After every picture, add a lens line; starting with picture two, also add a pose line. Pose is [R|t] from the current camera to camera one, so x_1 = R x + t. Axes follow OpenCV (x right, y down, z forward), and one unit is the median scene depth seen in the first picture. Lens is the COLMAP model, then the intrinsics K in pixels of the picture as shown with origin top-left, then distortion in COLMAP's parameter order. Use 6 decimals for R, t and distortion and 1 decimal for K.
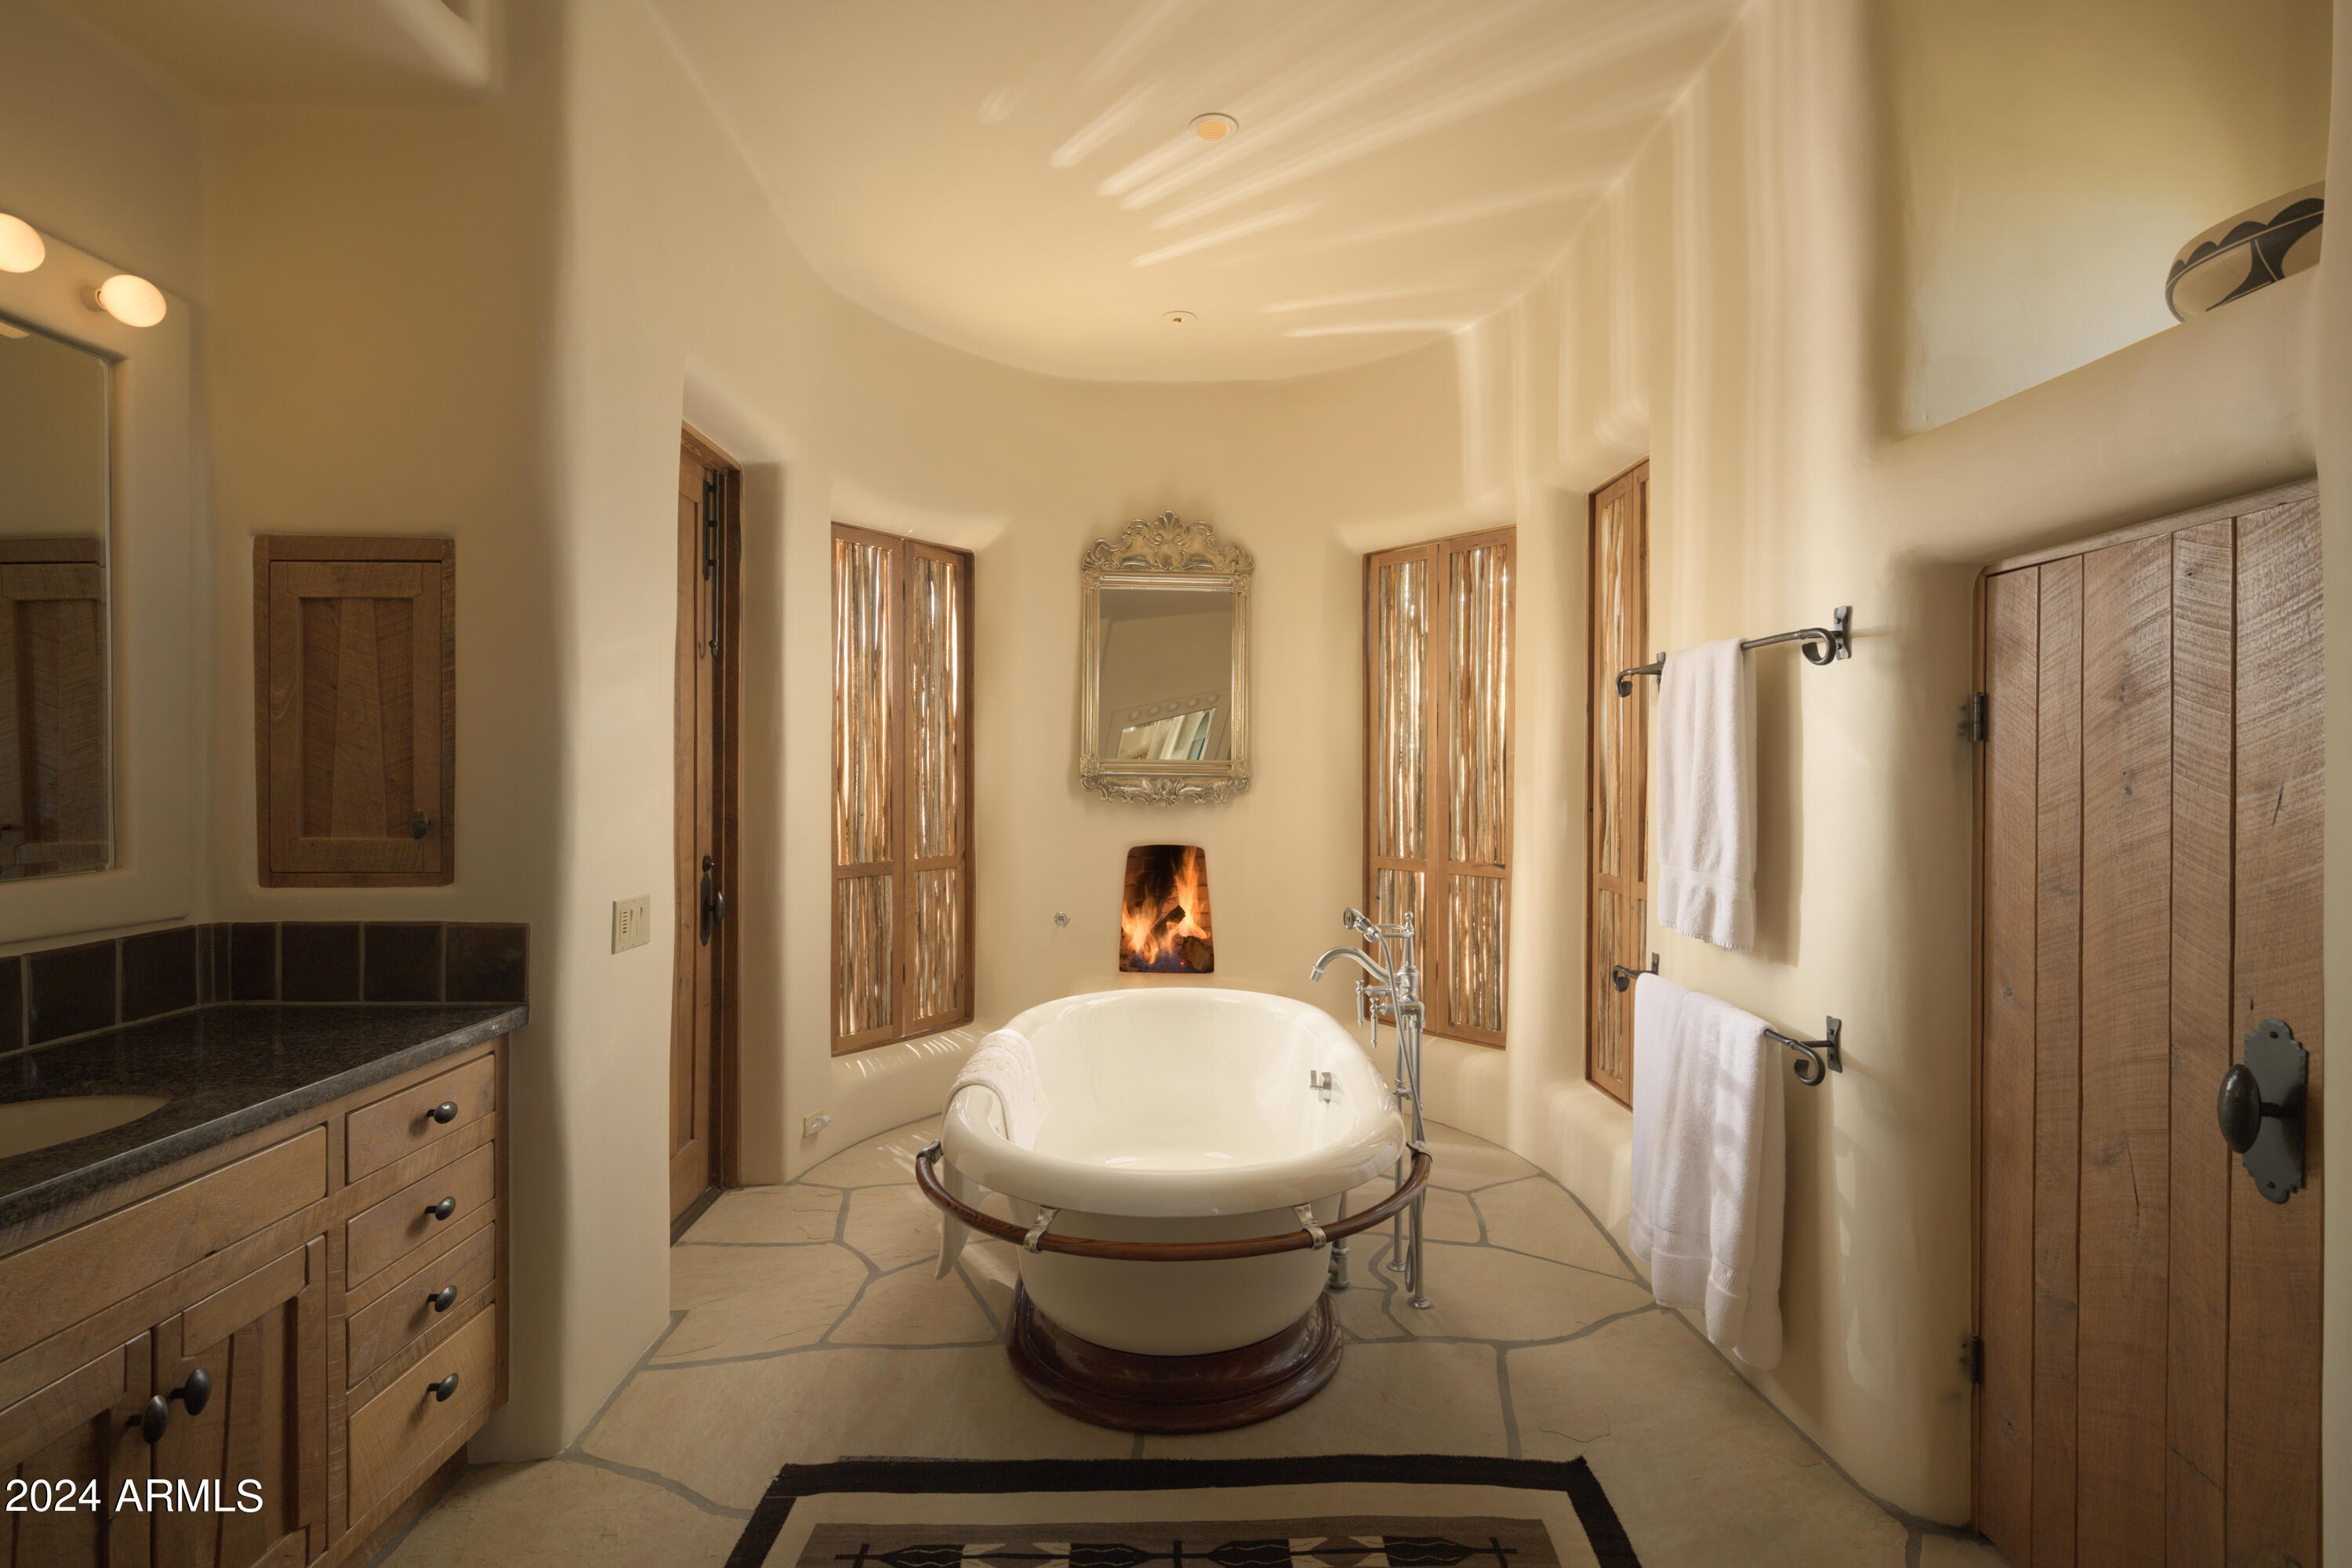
lens RADIAL K [[1090.6, 0, 1176.0], [0, 1090.6, 784.0], [0, 0, 1]] dist [0.000195, 0.000033]
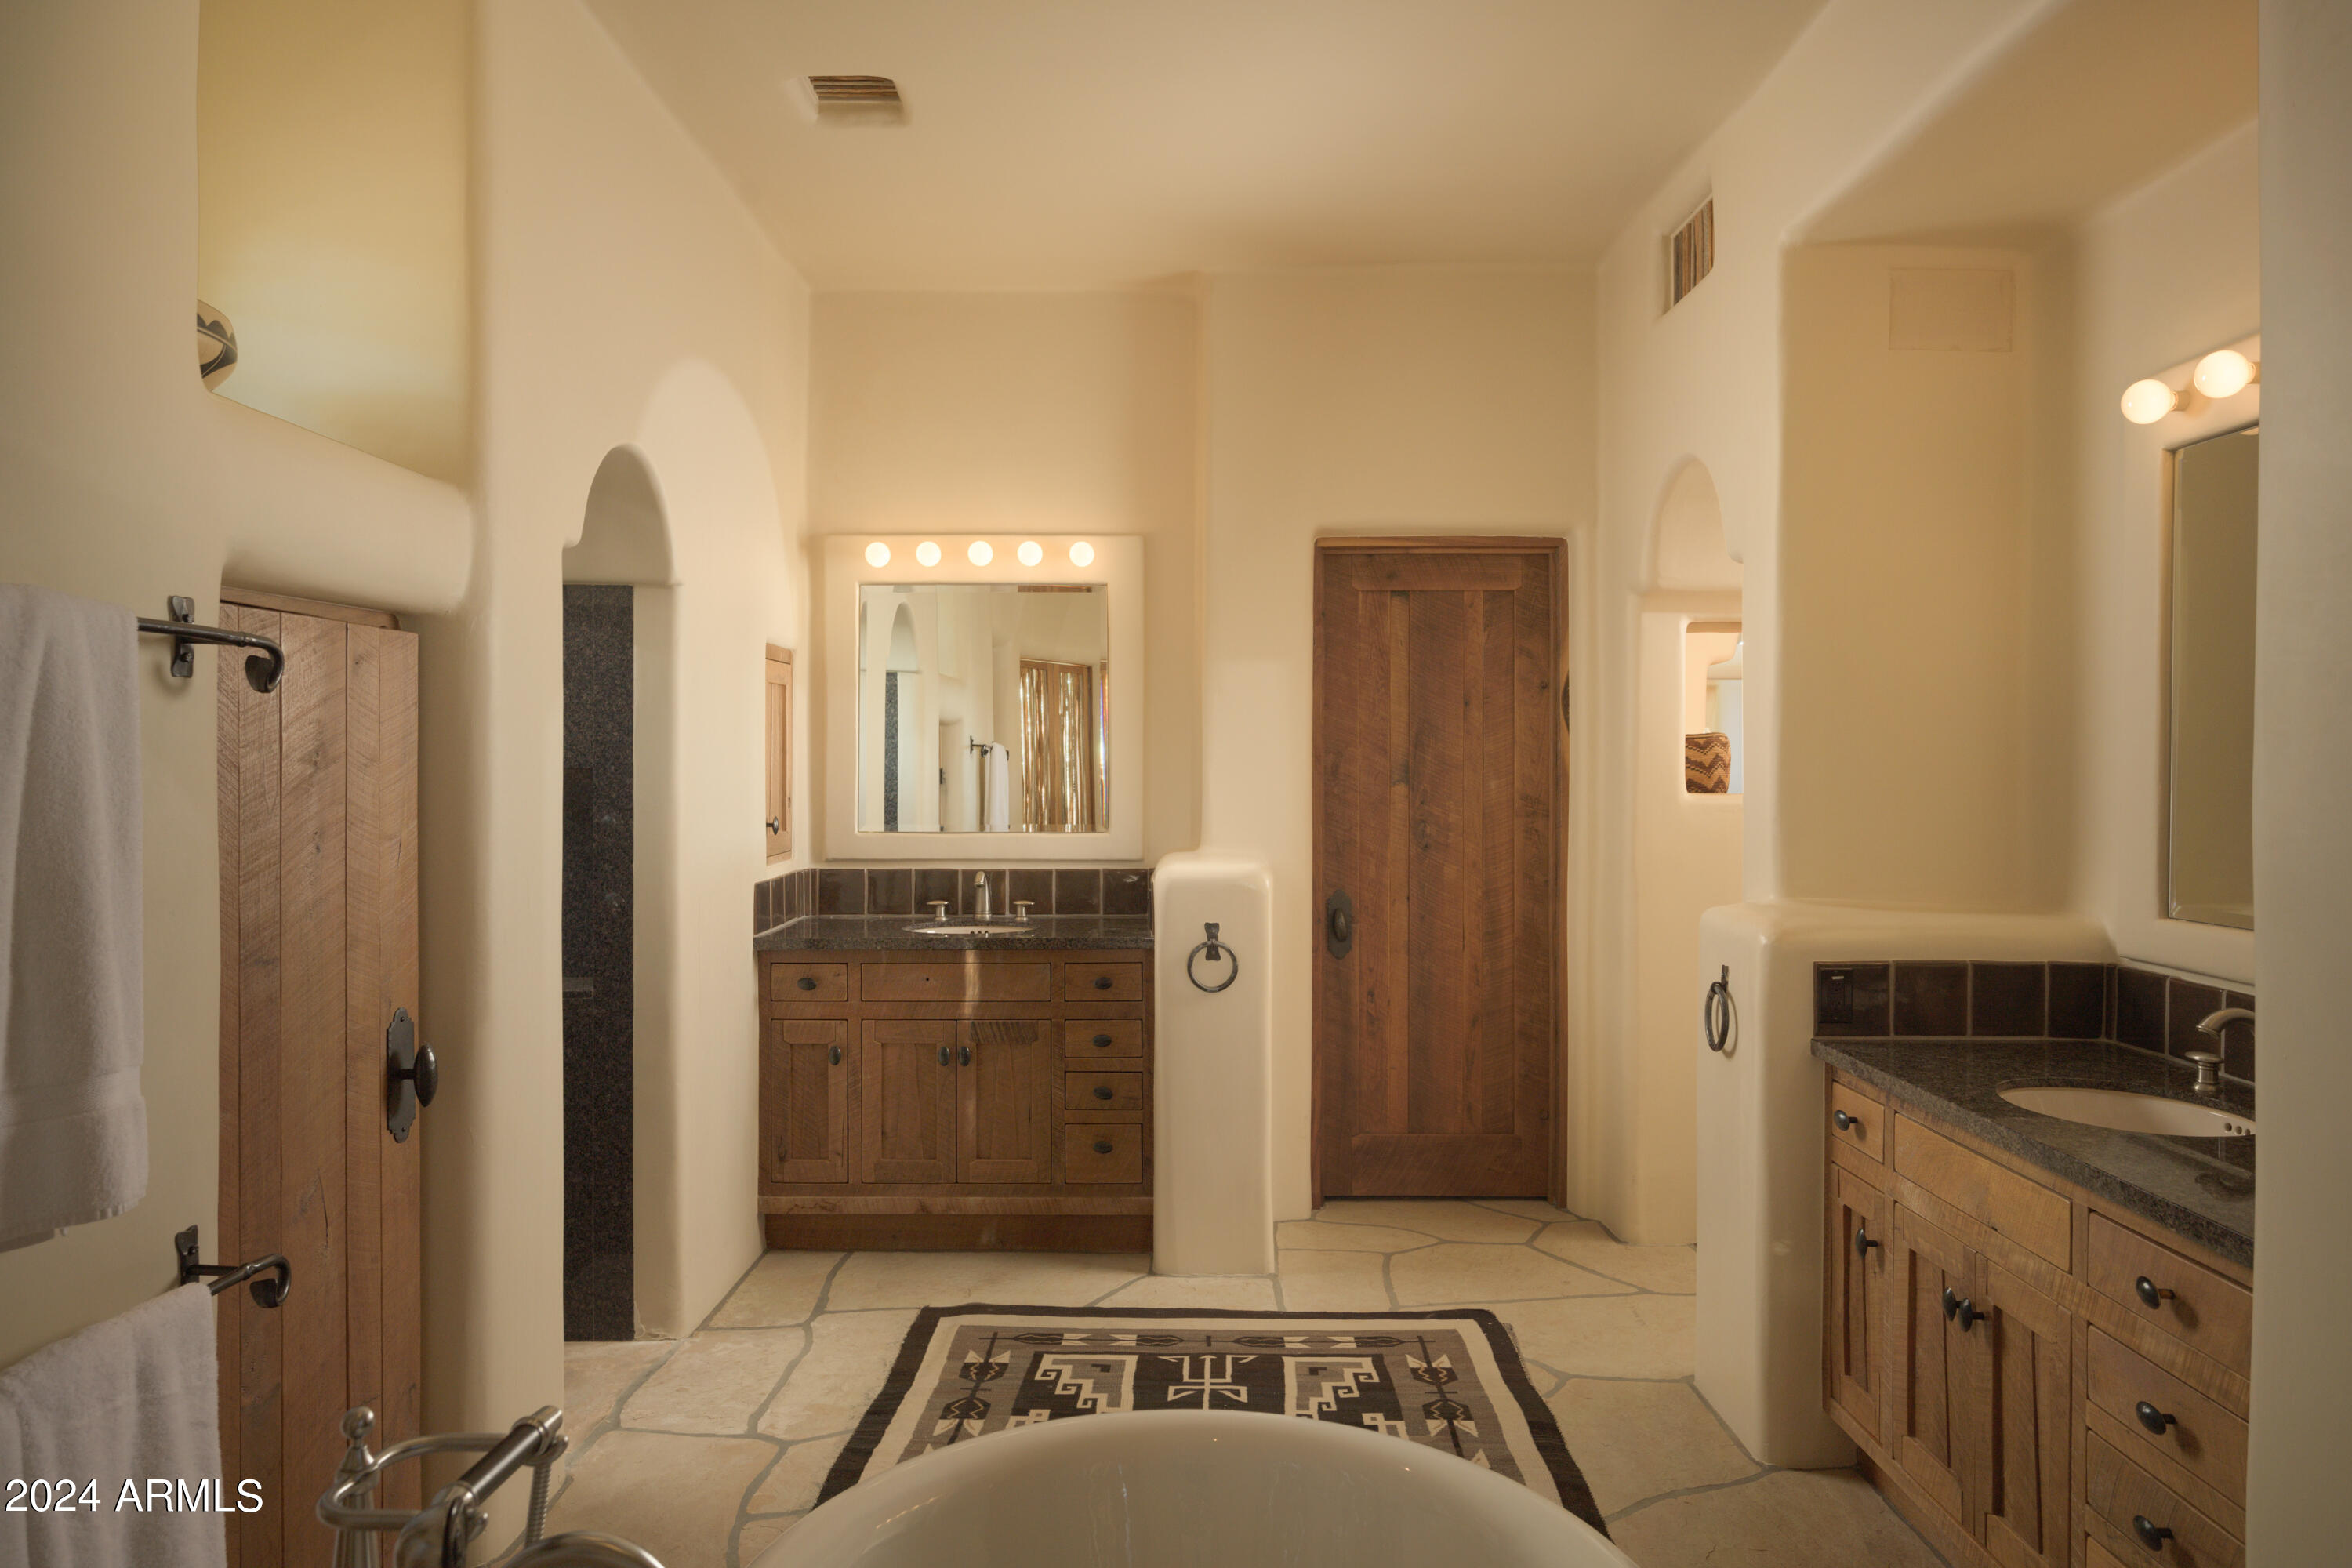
lens RADIAL K [[1394.5, 0, 1176.0], [0, 1394.5, 784.0], [0, 0, 1]] dist [0.000248, 0.000148]
pose [[-0.999799, -0.004843, 0.019476, 0.004693], [-0.004457, 0.999793, 0.019829, -0.088376], [-0.019568, 0.019738, -0.999614, 2.338036]]
